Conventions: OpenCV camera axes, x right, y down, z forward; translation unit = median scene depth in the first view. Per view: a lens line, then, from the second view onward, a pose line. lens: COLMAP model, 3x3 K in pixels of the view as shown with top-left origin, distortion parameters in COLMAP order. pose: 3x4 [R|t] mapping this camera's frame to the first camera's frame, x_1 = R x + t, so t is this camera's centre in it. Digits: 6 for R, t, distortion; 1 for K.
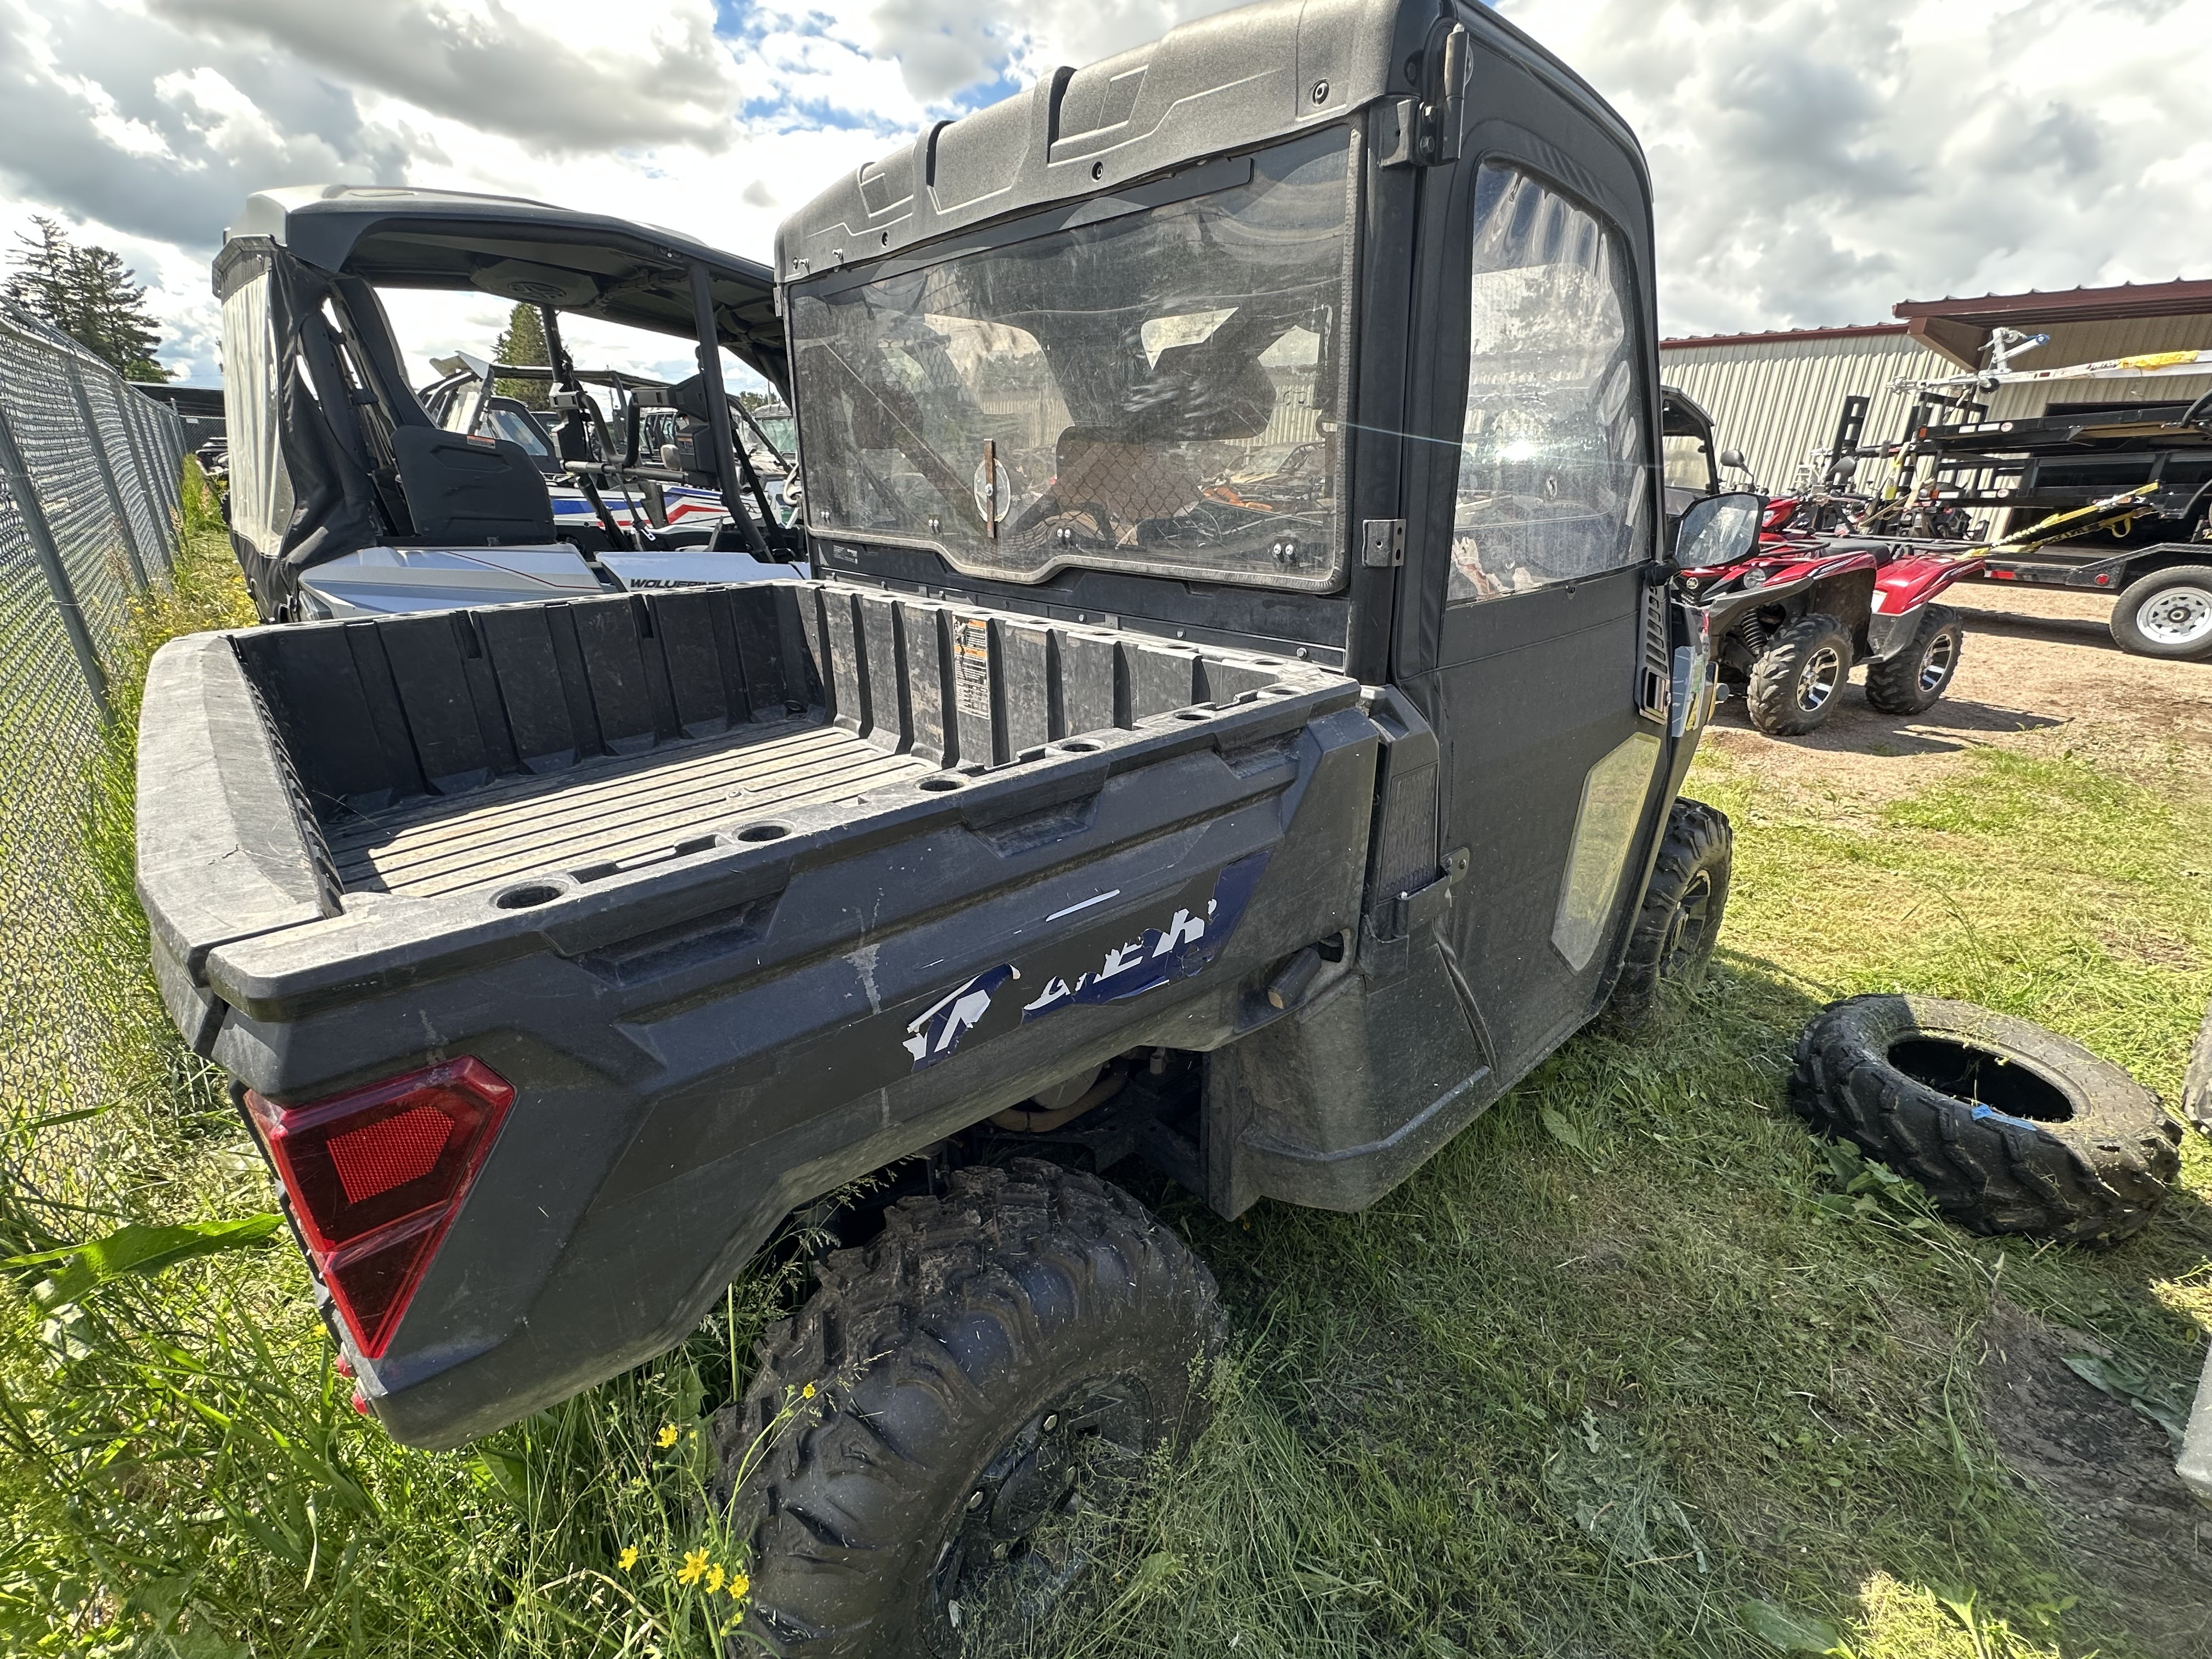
lens RADIAL K [[990.7, 0, 1106.2], [0, 990.7, 835.3], [0, 0, 1]] dist [-0.004280, -0.000117]
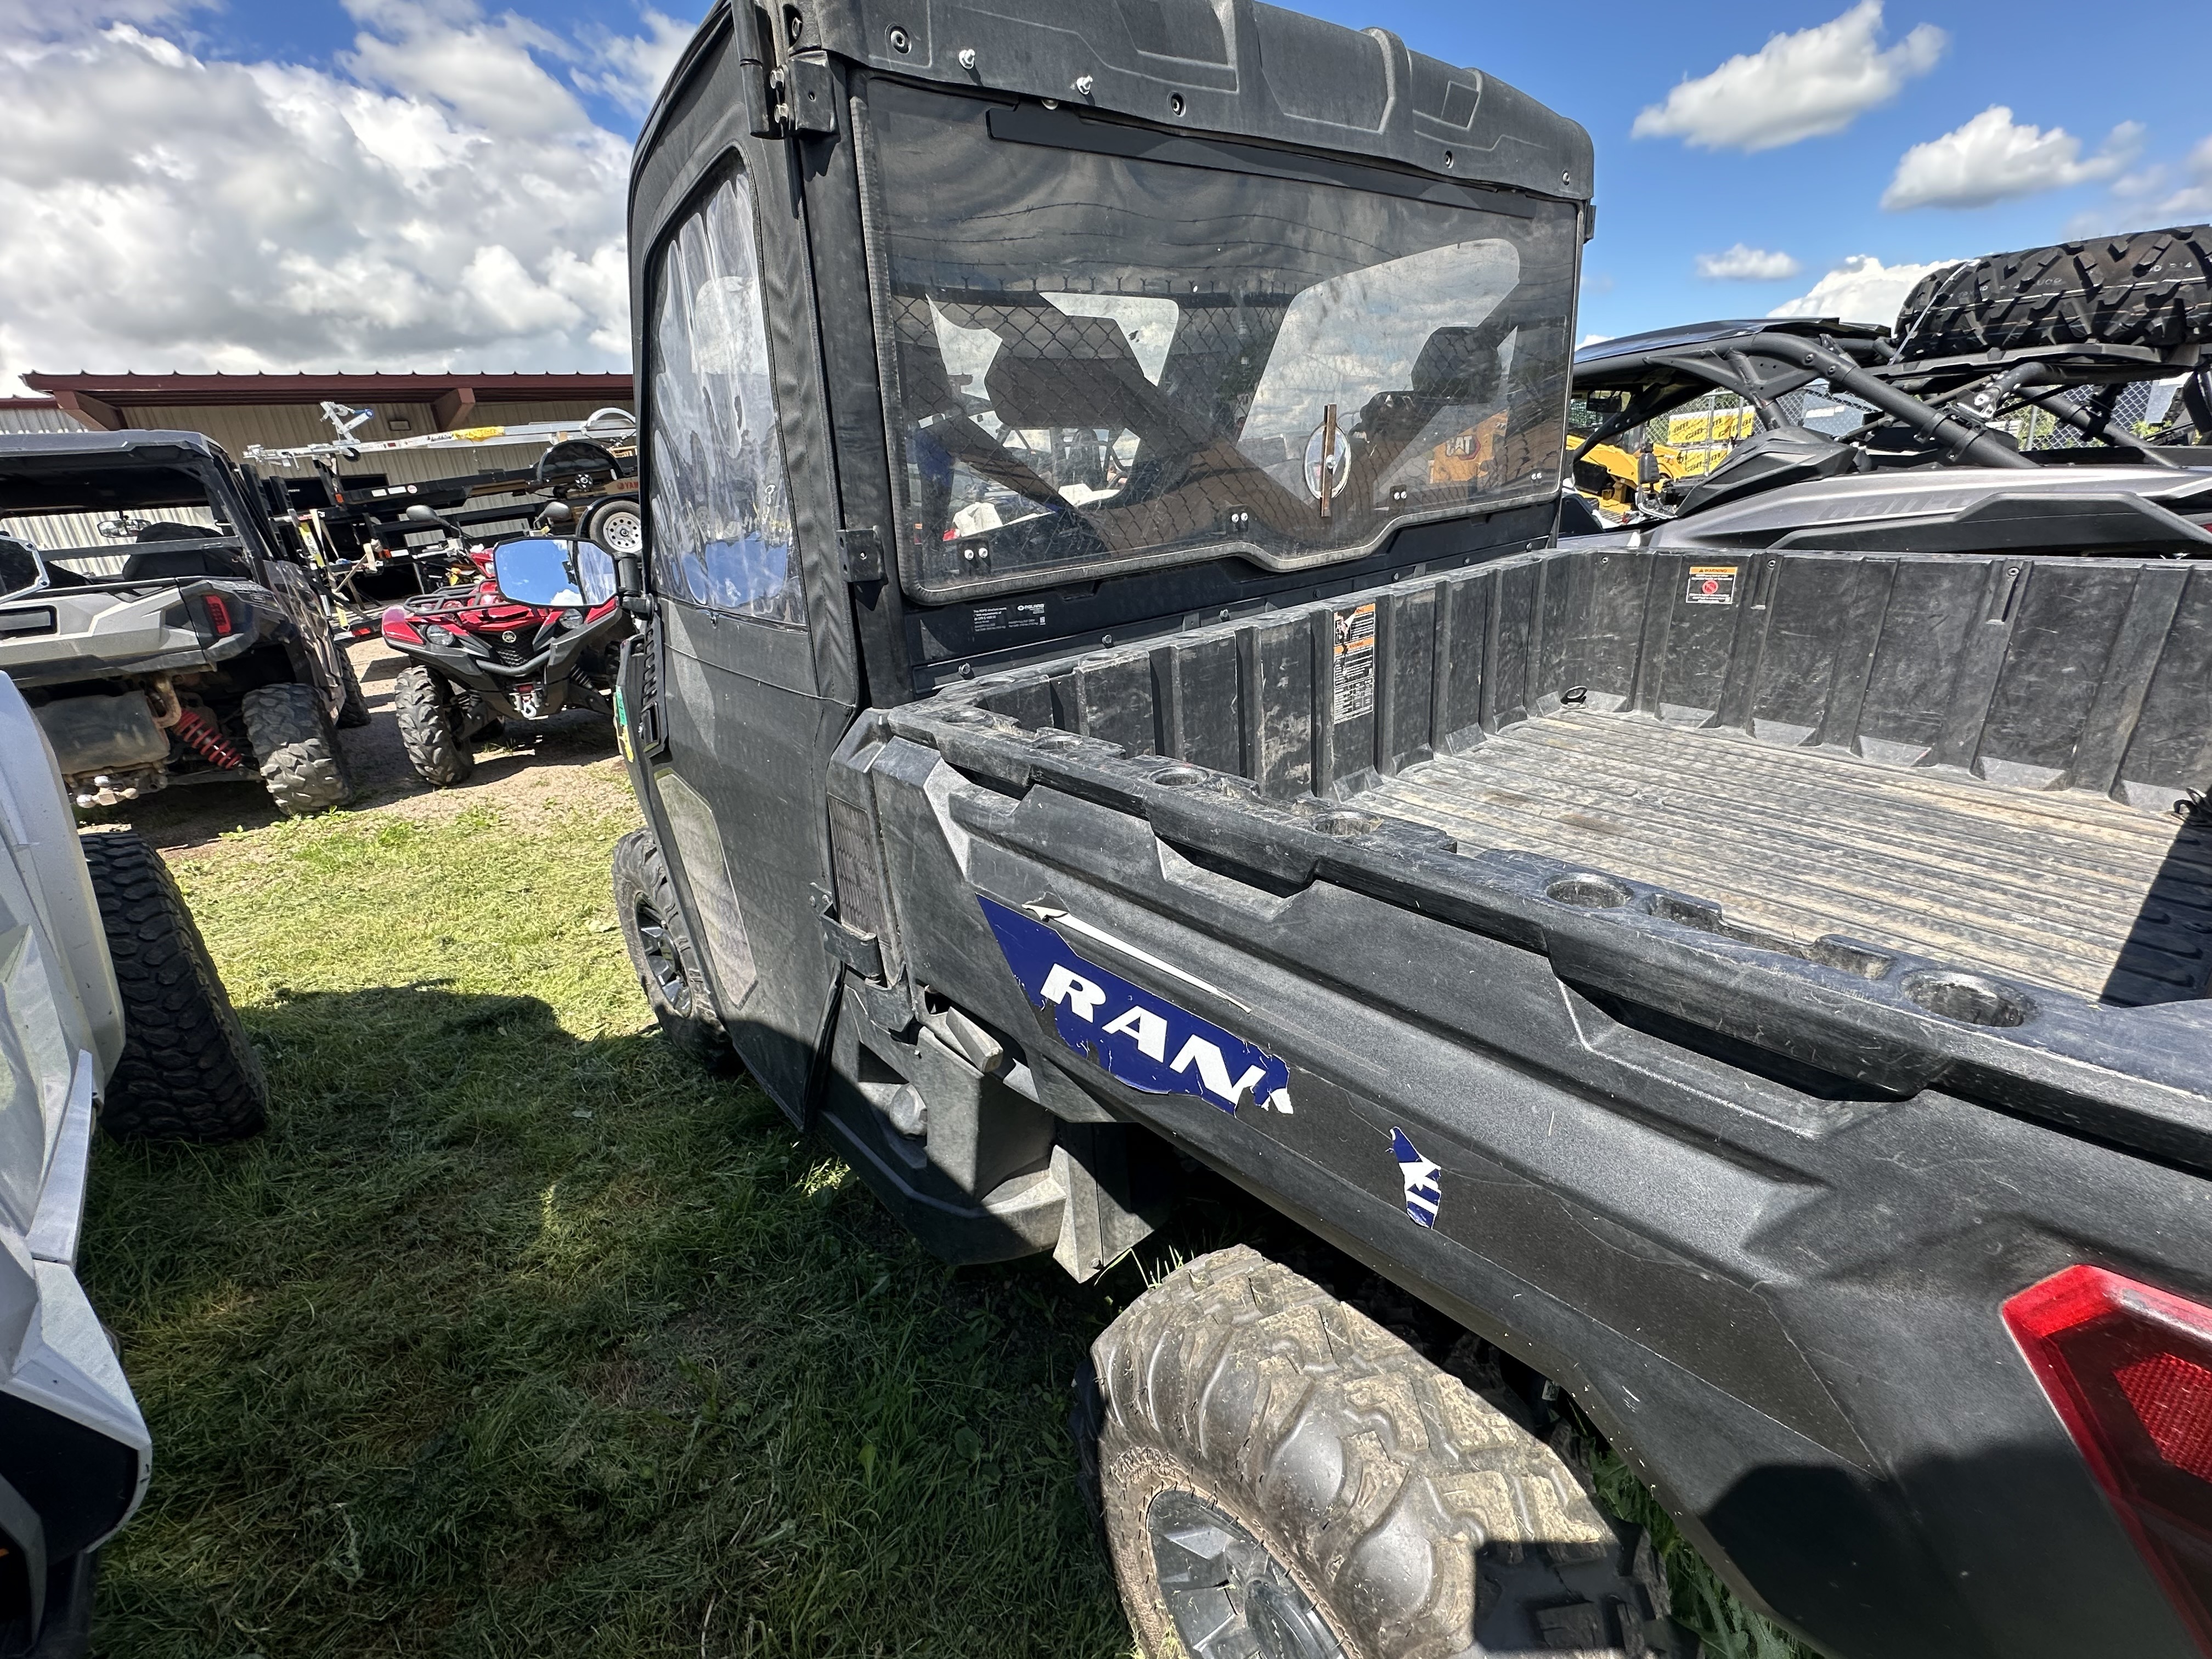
lens RADIAL K [[990.7, 0, 1106.1], [0, 990.7, 833.1], [0, 0, 1]] dist [-0.004280, -0.000117]
pose [[0.023036, -0.347726, 0.937313, -0.961494], [0.424447, 0.852270, 0.305745, -0.381829], [-0.905160, 0.390797, 0.167224, 1.054343]]
